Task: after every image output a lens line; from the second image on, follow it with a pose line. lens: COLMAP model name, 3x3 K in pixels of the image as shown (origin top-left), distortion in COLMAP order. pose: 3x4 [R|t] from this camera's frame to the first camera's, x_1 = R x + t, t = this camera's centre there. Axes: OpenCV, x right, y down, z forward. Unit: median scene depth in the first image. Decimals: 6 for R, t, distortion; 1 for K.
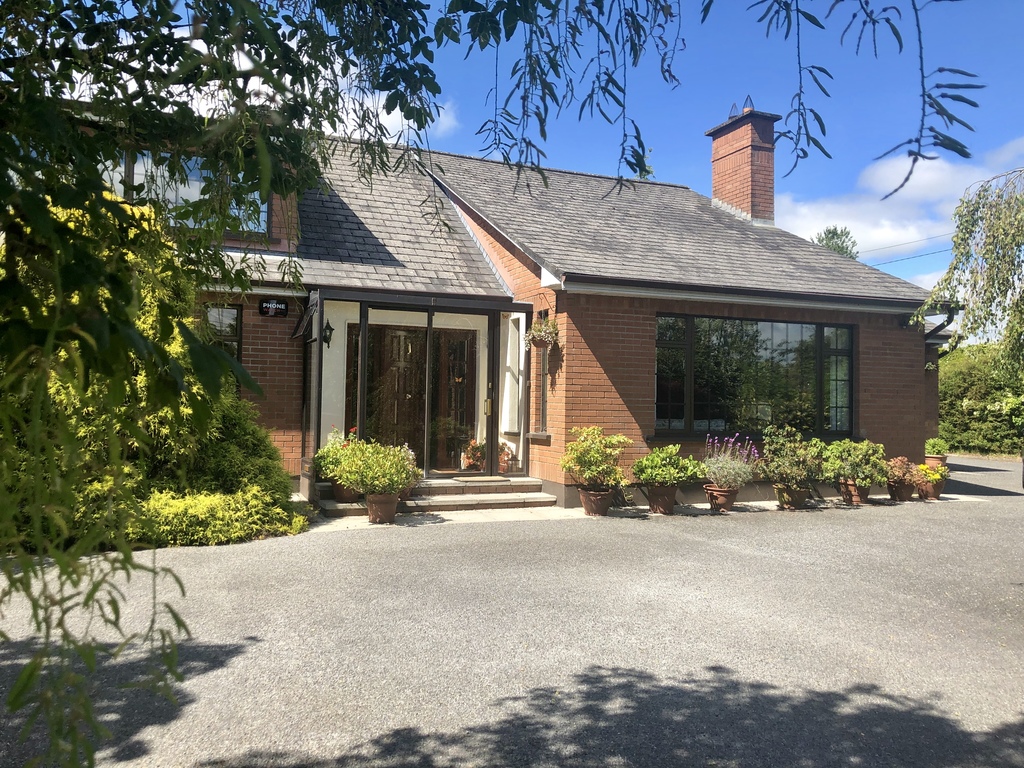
lens RADIAL K [[842.1, 0, 512.0], [0, 842.1, 384.0], [0, 0, 1]] dist [0.074574, -0.123165]
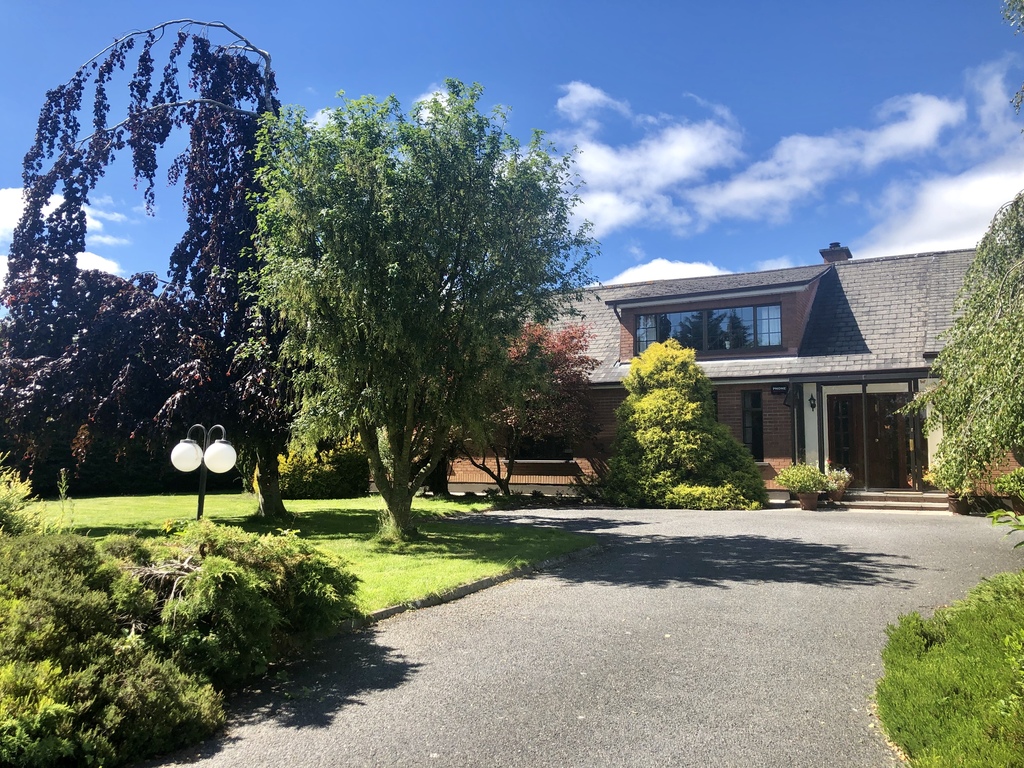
lens RADIAL K [[842.1, 0, 512.0], [0, 842.1, 384.0], [0, 0, 1]] dist [0.074574, -0.123165]
pose [[0.626583, -0.089087, -0.774246, 0.724179], [0.024054, 0.995183, -0.095042, 0.049267], [0.778984, 0.040928, 0.625707, -0.497271]]
